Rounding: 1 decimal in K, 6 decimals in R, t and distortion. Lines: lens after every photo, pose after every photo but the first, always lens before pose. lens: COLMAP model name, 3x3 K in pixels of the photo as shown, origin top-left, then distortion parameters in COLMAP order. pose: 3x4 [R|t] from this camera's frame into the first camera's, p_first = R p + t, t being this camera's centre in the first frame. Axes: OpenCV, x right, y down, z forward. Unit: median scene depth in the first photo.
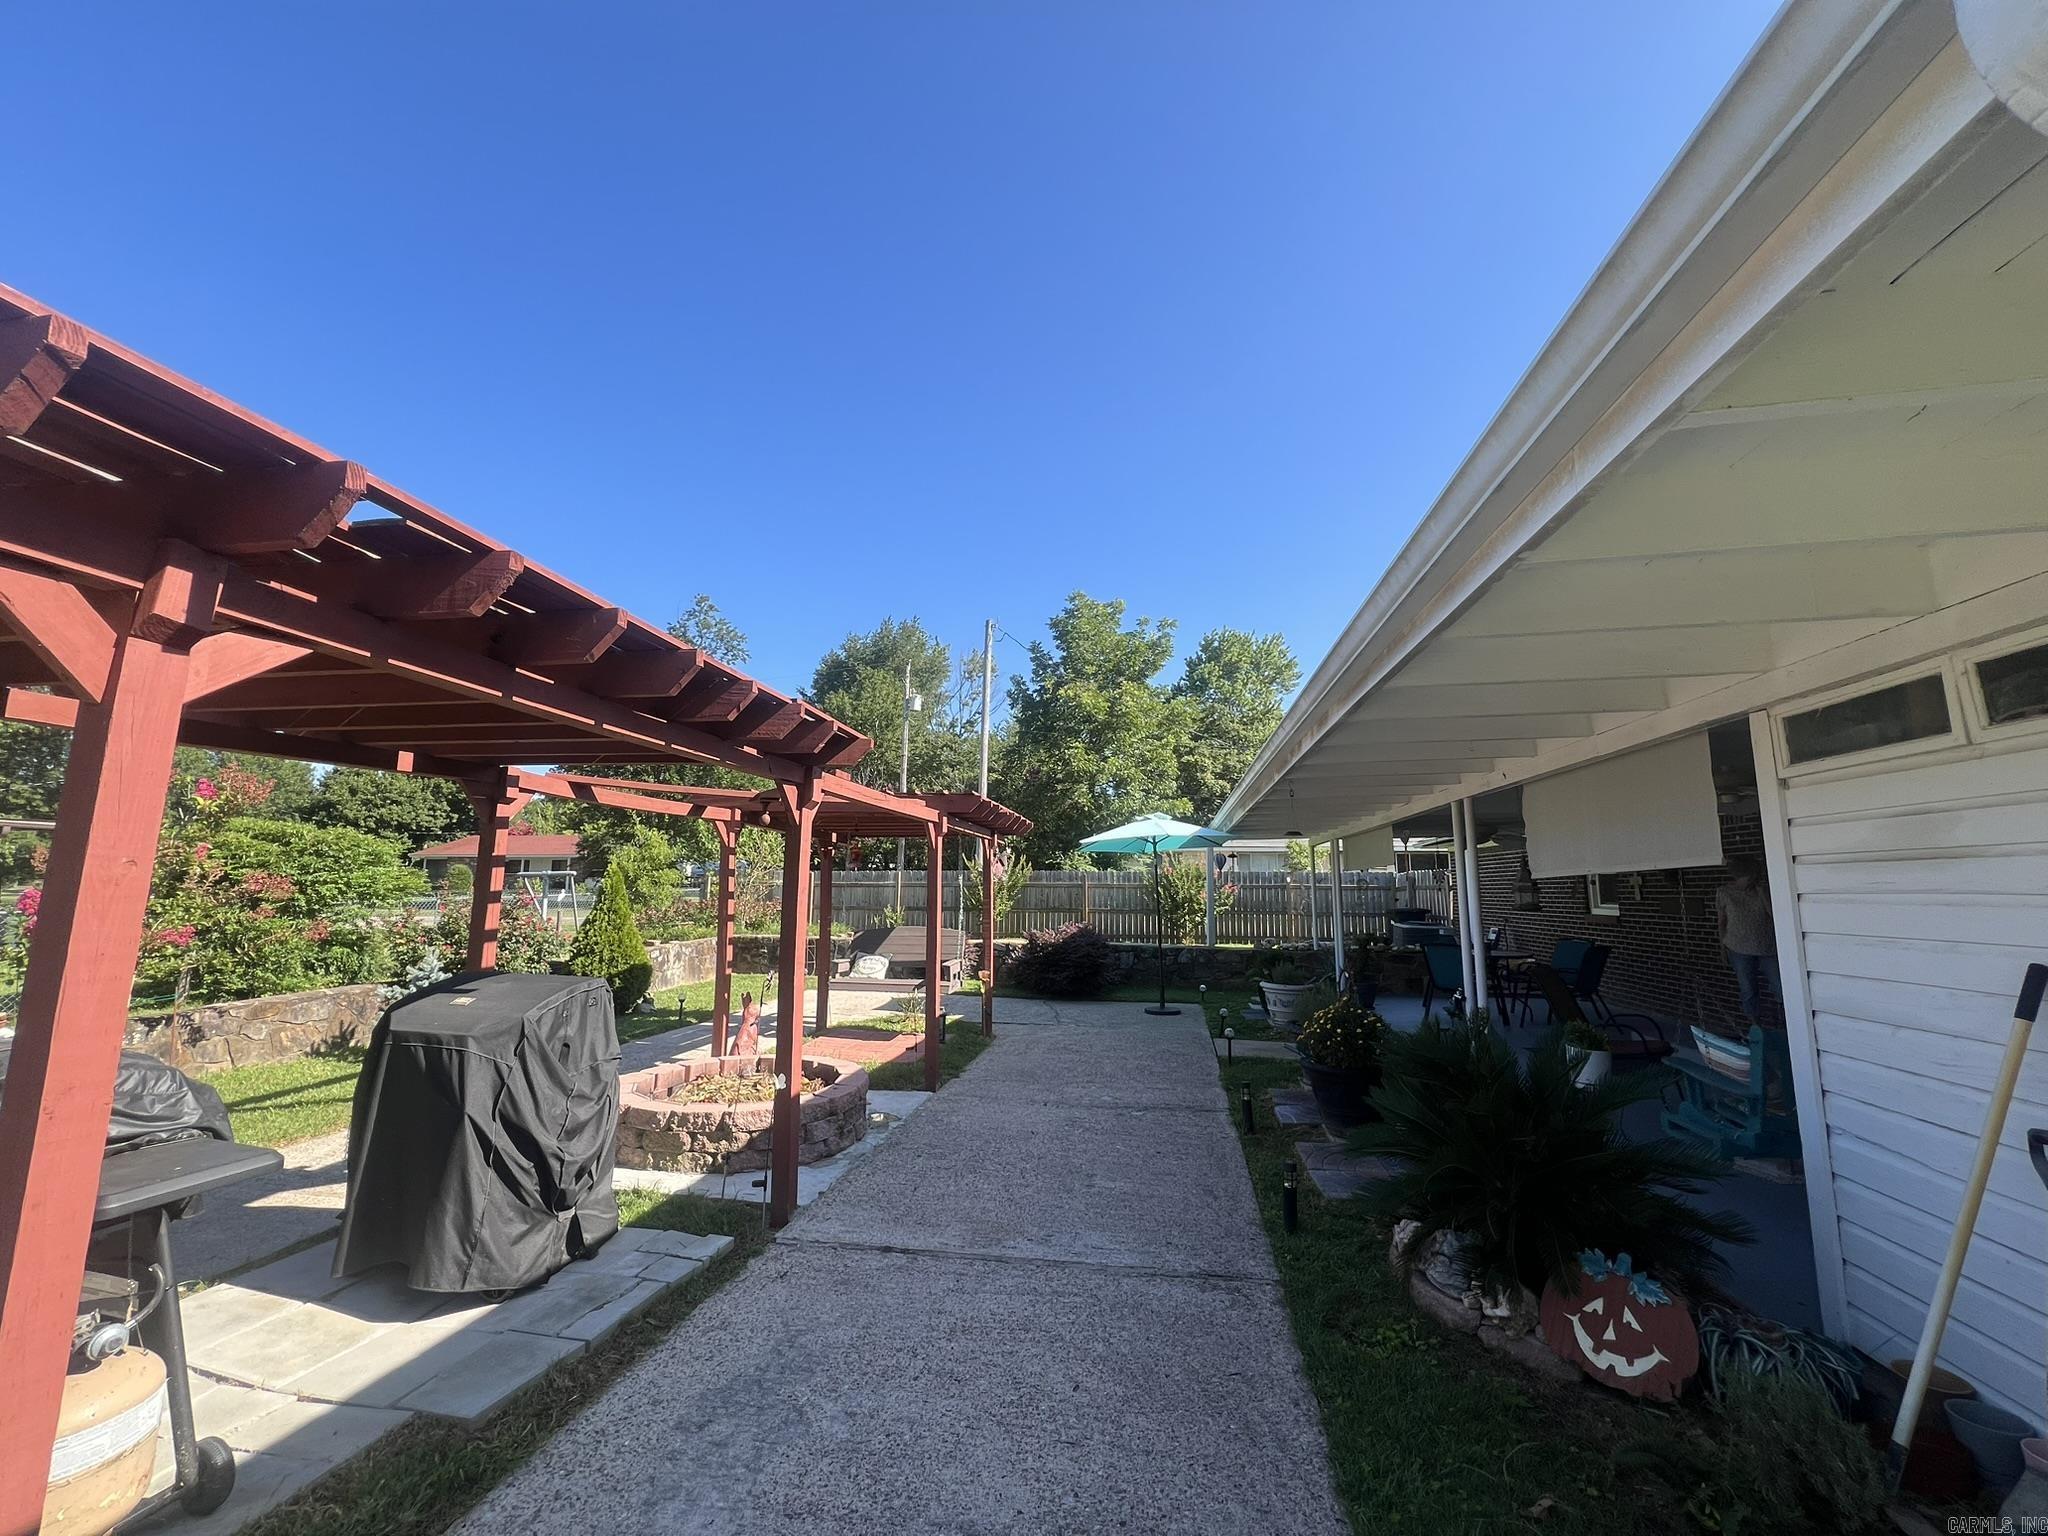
lens RADIAL K [[821.2, 0, 1010.3], [0, 821.2, 764.6], [0, 0, 1]] dist [-0.000907, 0.000017]
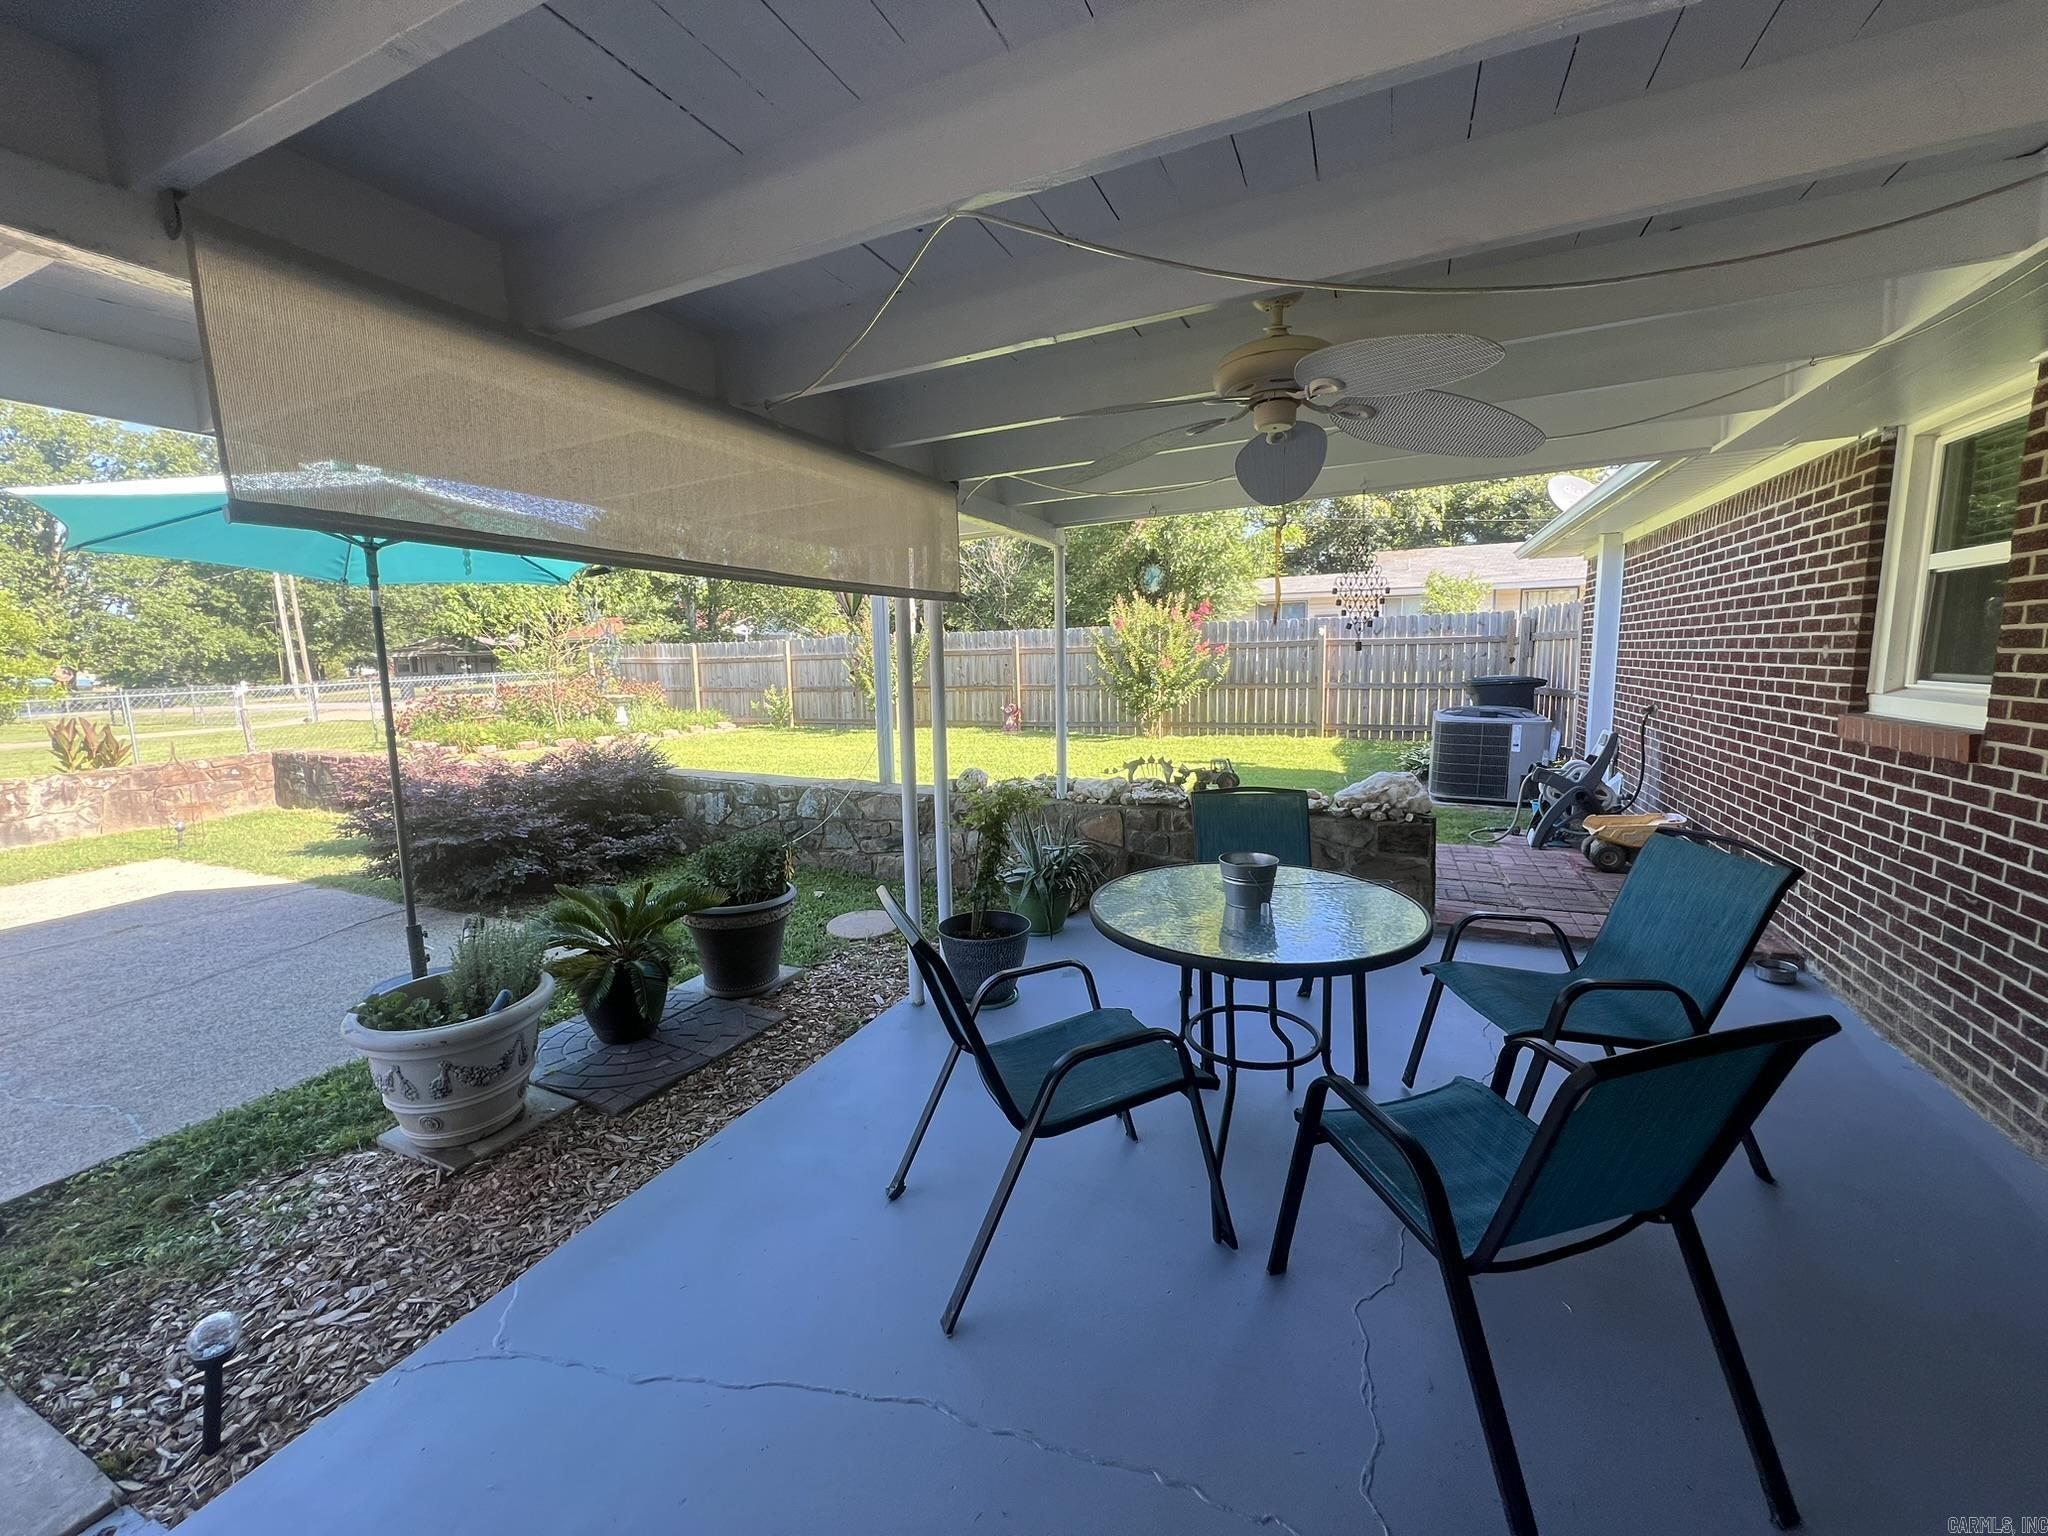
lens RADIAL K [[821.2, 0, 1010.3], [0, 821.2, 764.6], [0, 0, 1]] dist [-0.000907, 0.000017]
pose [[0.968589, 0.001692, -0.248662, 0.439350], [0.067992, 0.960069, 0.271376, 0.091222], [0.239192, -0.279759, 0.929797, 0.591137]]
